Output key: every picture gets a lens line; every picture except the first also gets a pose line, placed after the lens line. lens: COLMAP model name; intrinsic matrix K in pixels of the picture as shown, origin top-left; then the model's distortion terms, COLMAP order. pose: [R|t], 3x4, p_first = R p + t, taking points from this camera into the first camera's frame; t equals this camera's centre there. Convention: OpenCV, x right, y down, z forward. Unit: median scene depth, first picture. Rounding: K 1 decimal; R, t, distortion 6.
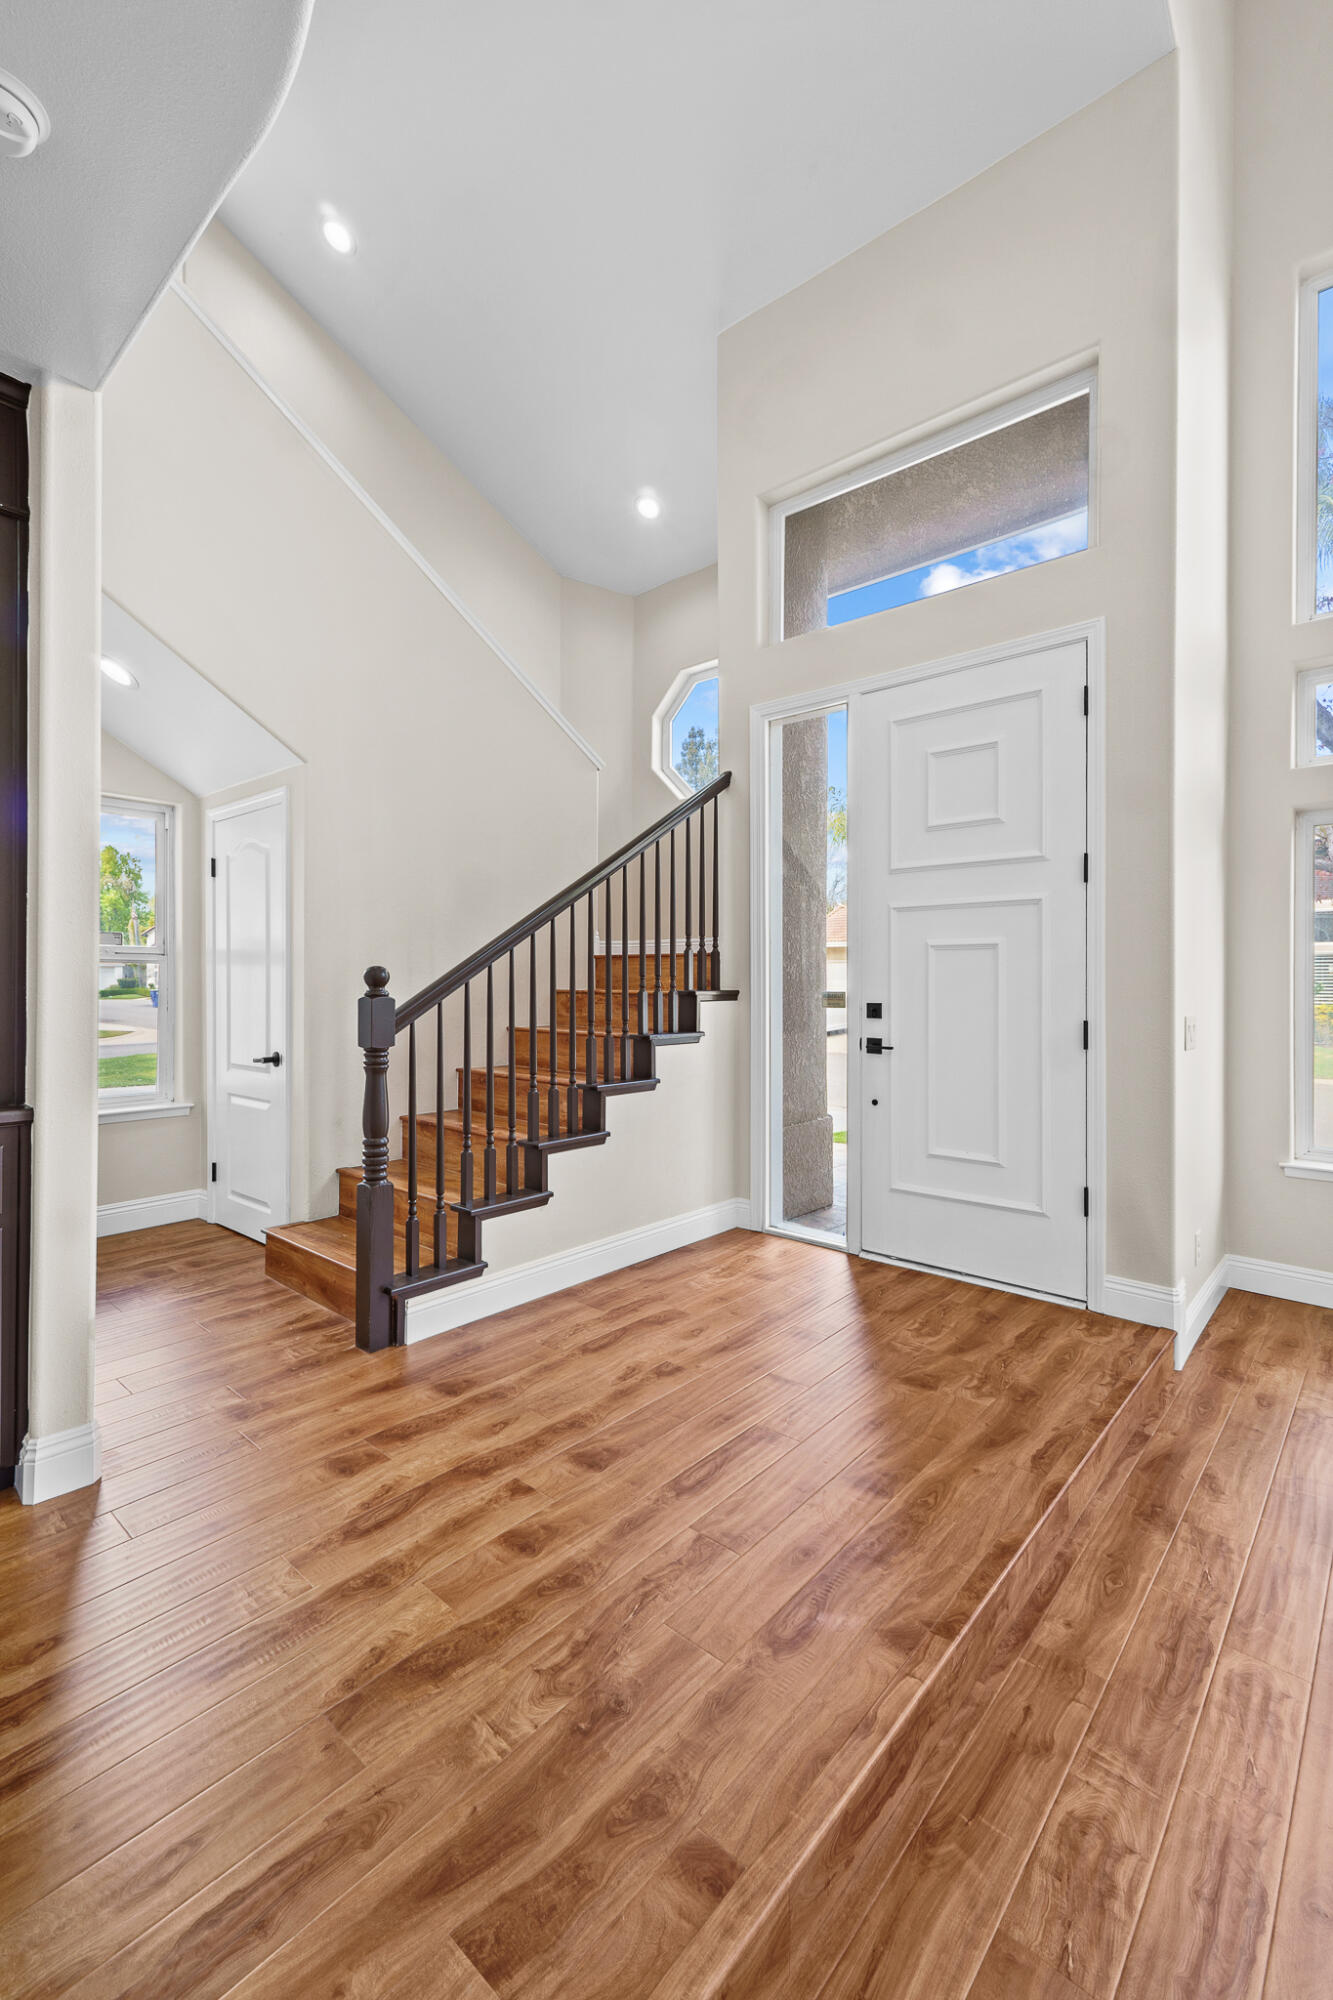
lens RADIAL K [[854.1, 0, 664.9], [0, 854.1, 979.5], [0, 0, 1]] dist [0.006157, 0.000064]
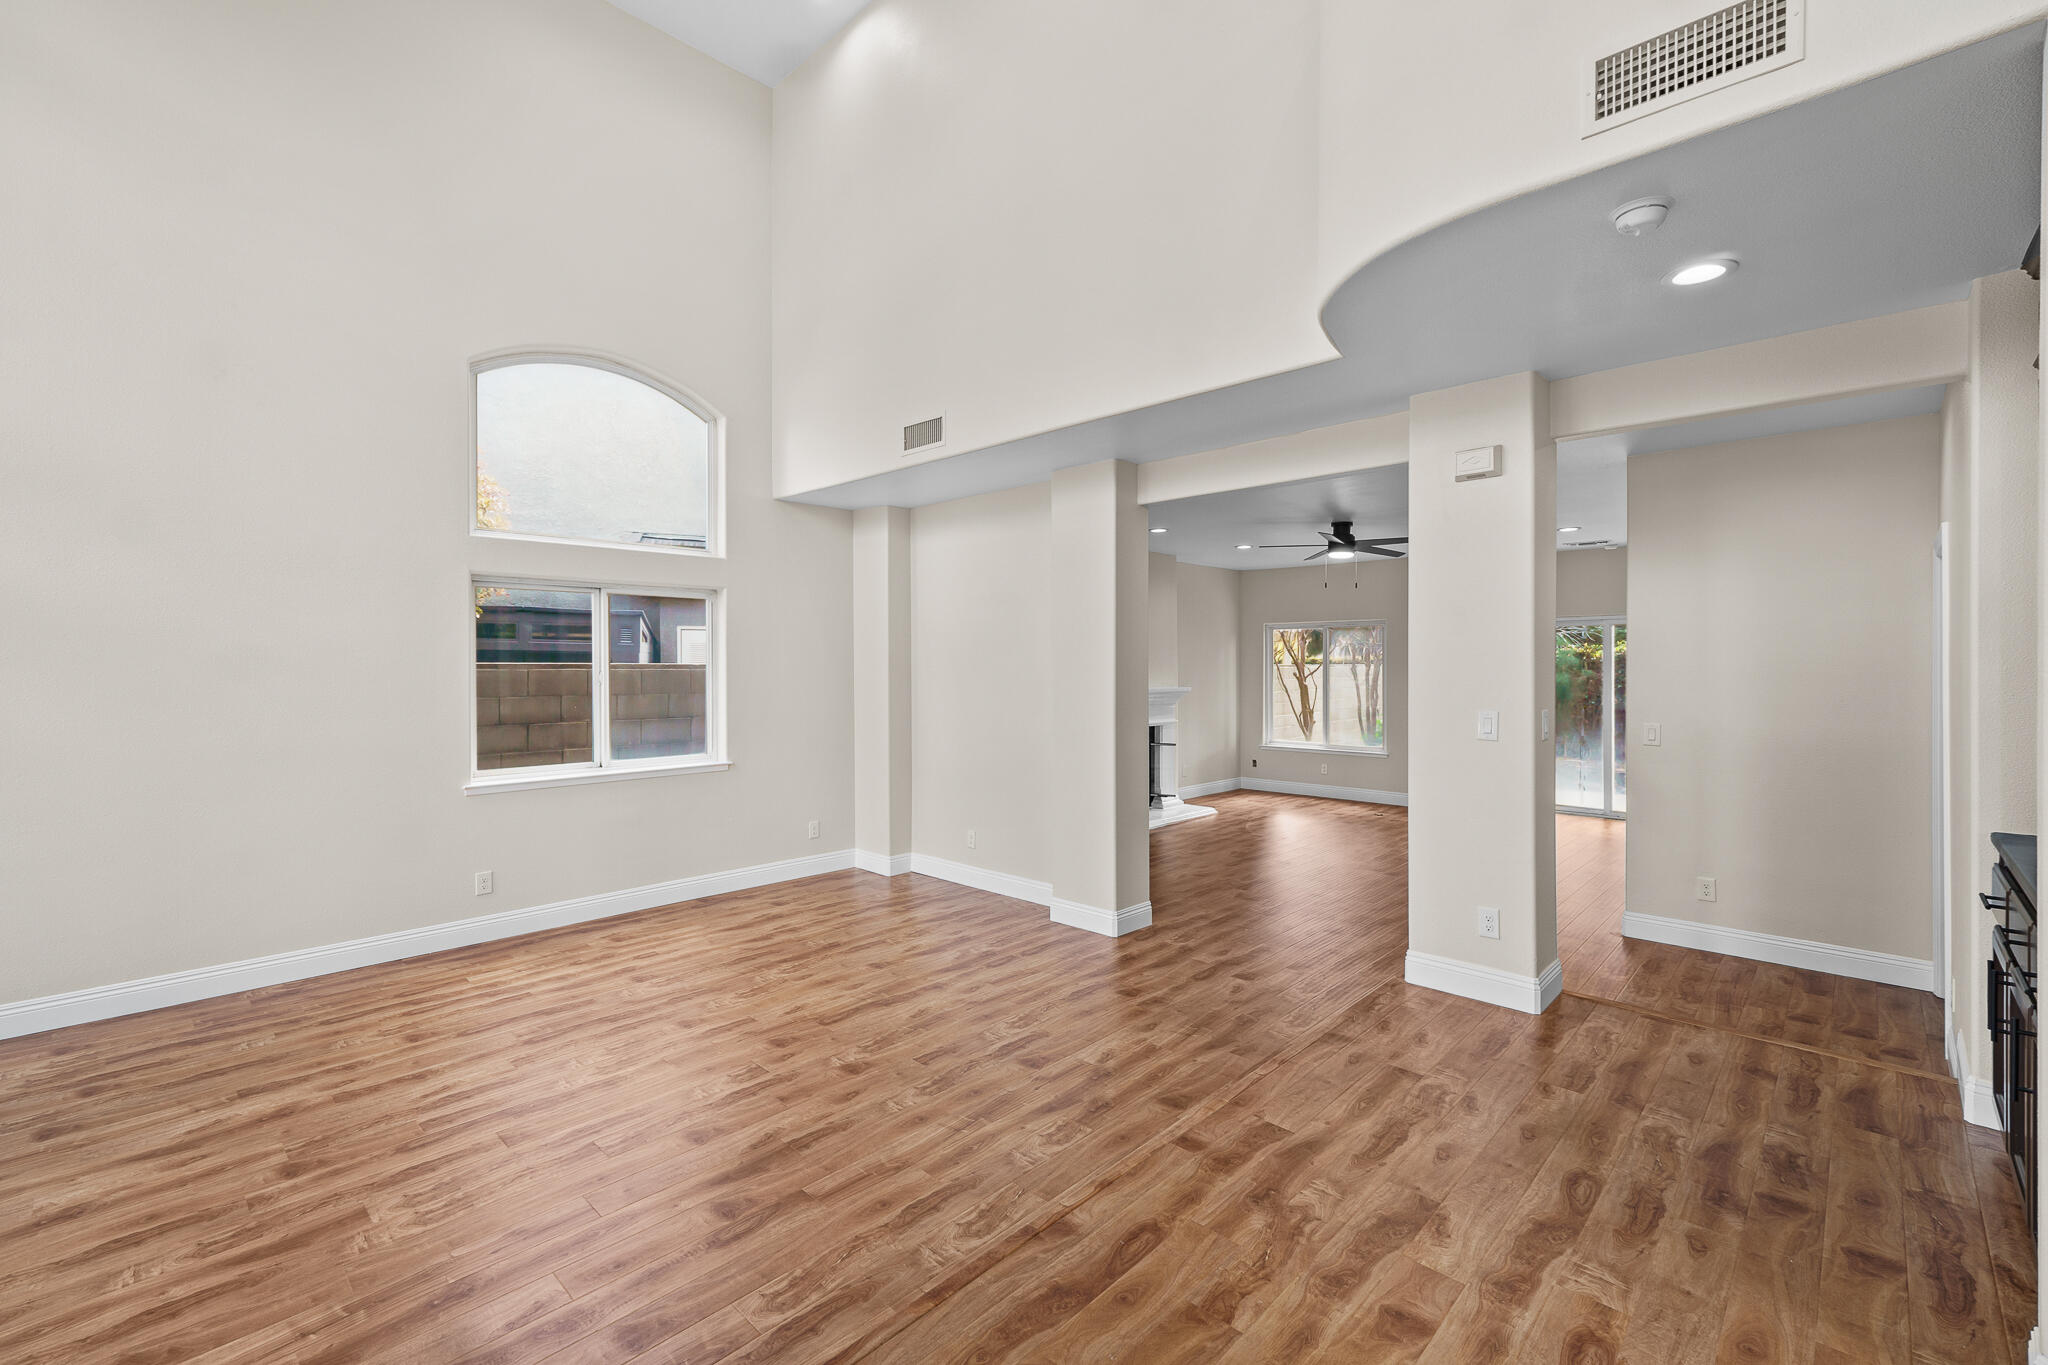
lens RADIAL K [[874.6, 0, 1029.7], [0, 874.6, 672.8], [0, 0, 1]] dist [0.006157, 0.000064]
pose [[-0.999405, -0.002229, 0.034410, 0.140516], [-0.001895, 0.999951, 0.009735, -0.067208], [-0.034430, 0.009664, -0.999360, 1.190646]]
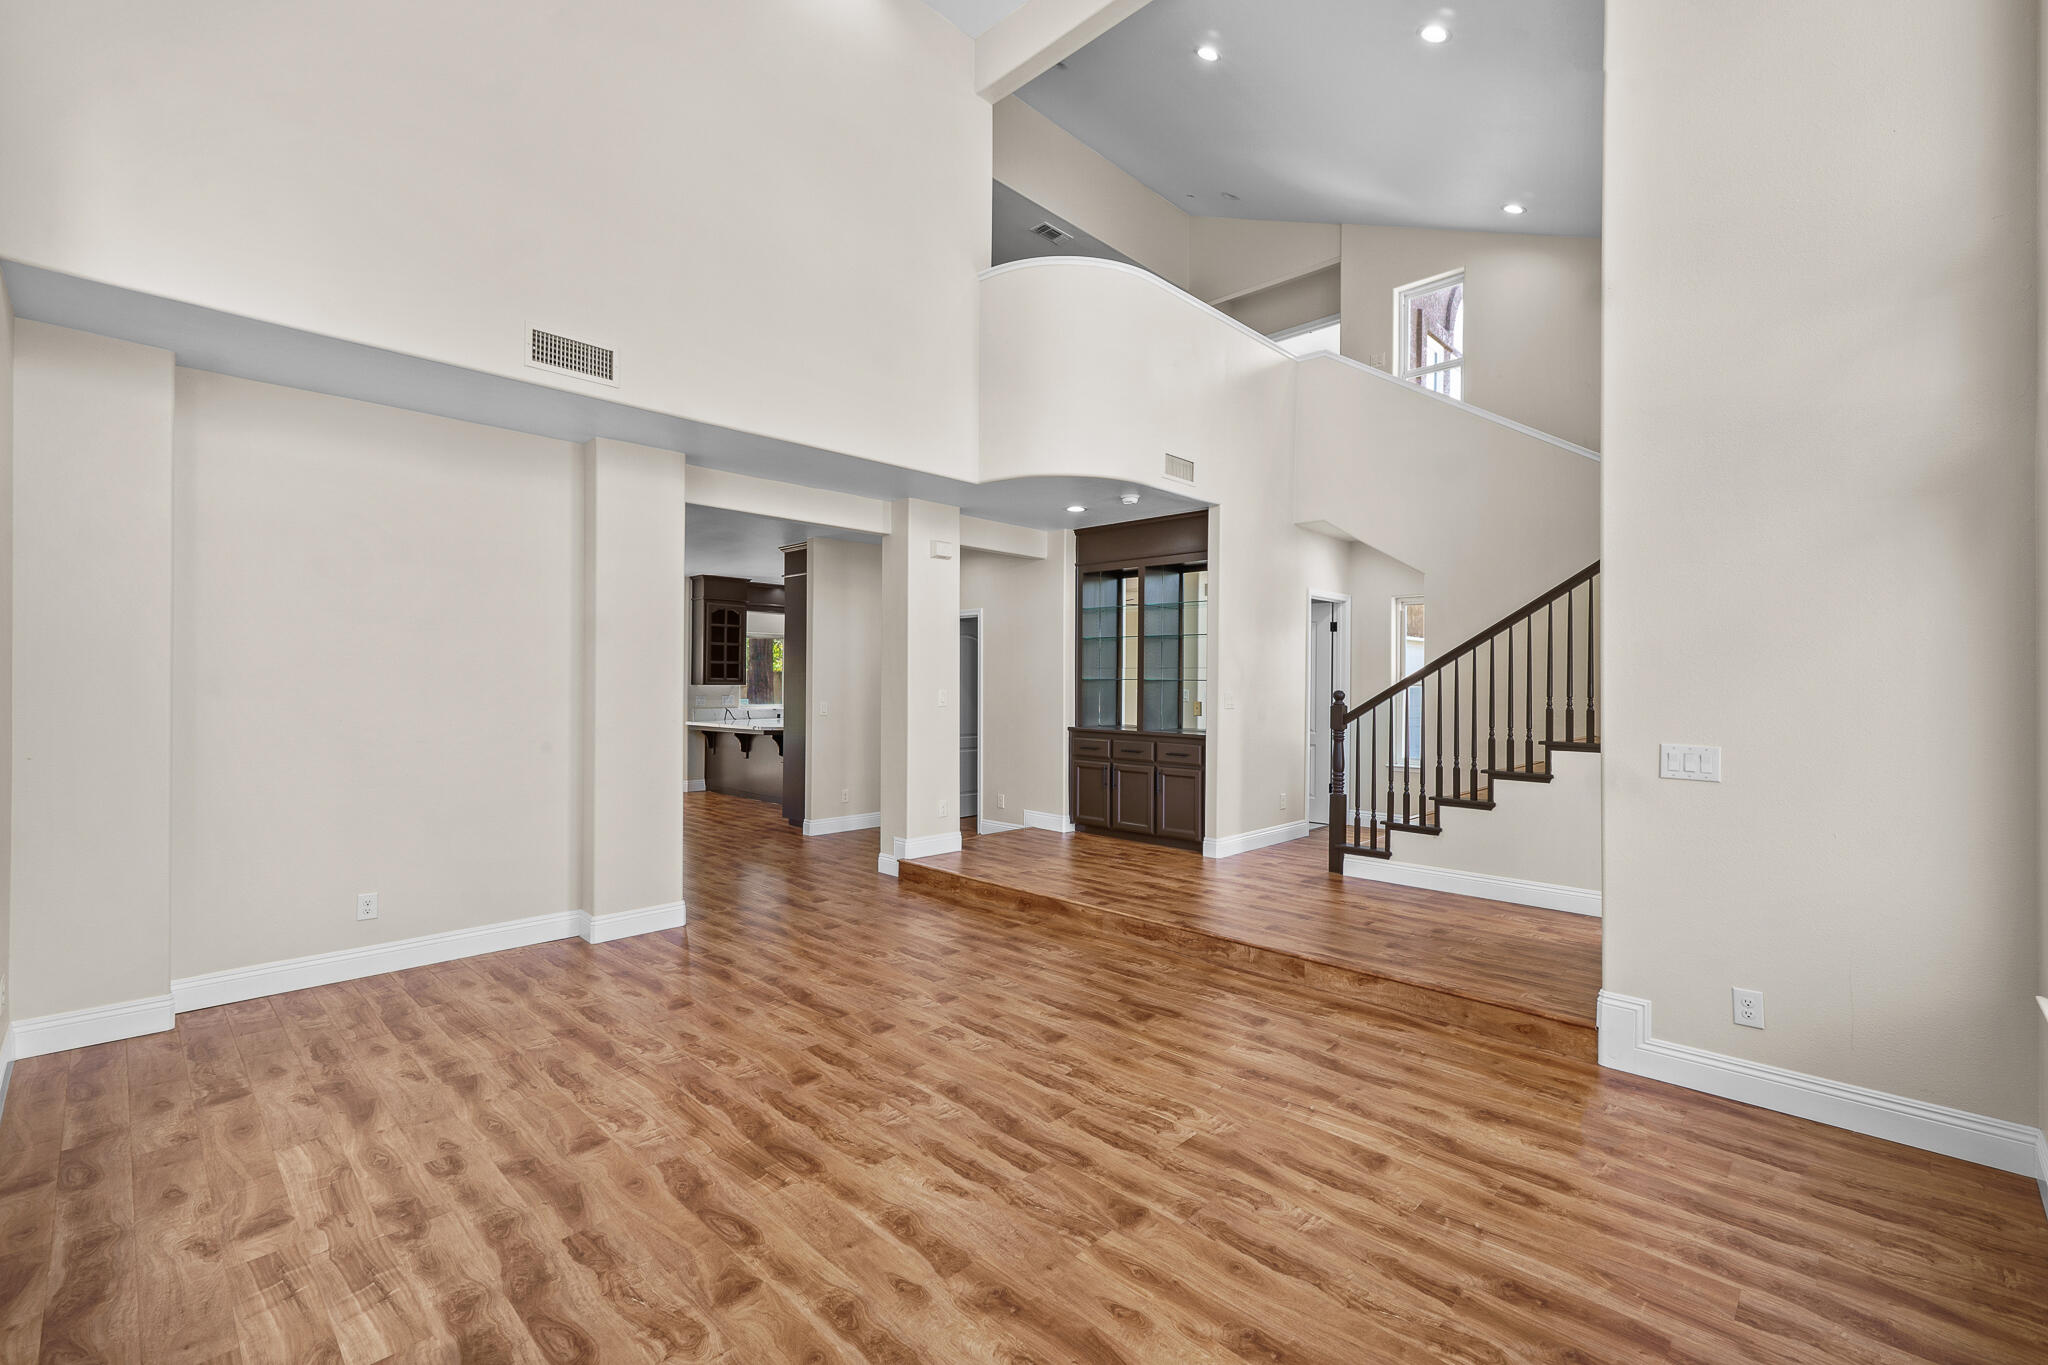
lens RADIAL K [[874.6, 0, 1029.7], [0, 874.6, 672.8], [0, 0, 1]] dist [0.006157, 0.000064]
pose [[-0.043161, -0.015145, -0.998953, 1.644147], [-0.005834, 0.999872, -0.014906, -0.019228], [0.999051, 0.005185, -0.043244, 0.301999]]
